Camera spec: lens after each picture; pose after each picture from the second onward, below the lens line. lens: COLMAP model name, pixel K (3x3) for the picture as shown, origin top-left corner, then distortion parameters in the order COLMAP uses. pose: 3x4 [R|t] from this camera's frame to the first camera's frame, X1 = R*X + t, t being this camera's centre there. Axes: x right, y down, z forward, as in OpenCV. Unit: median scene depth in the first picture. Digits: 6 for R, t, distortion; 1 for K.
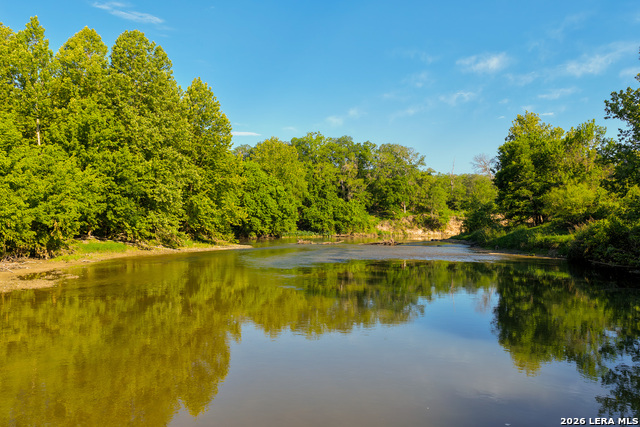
lens RADIAL K [[532.0, 0, 320.3], [0, 532.0, 213.5], [0, 0, 1]] dist [-0.011452, 0.037064]
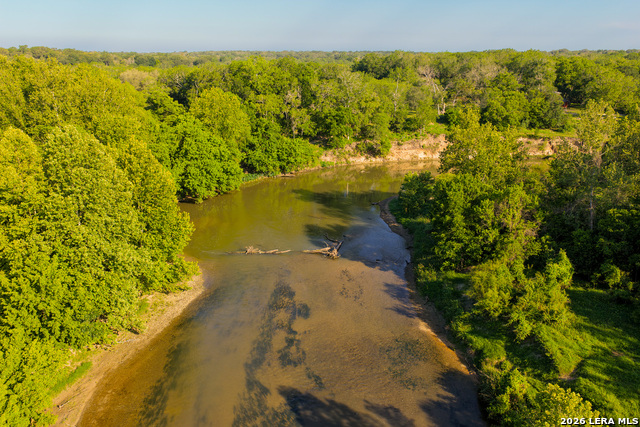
lens RADIAL K [[532.0, 0, 319.9], [0, 532.0, 213.6], [0, 0, 1]] dist [-0.011452, 0.037064]
pose [[0.994566, -0.036616, 0.097452, 0.001891], [0.006508, 0.956139, 0.292840, -0.170602], [-0.103900, -0.290615, 0.951182, 0.001820]]
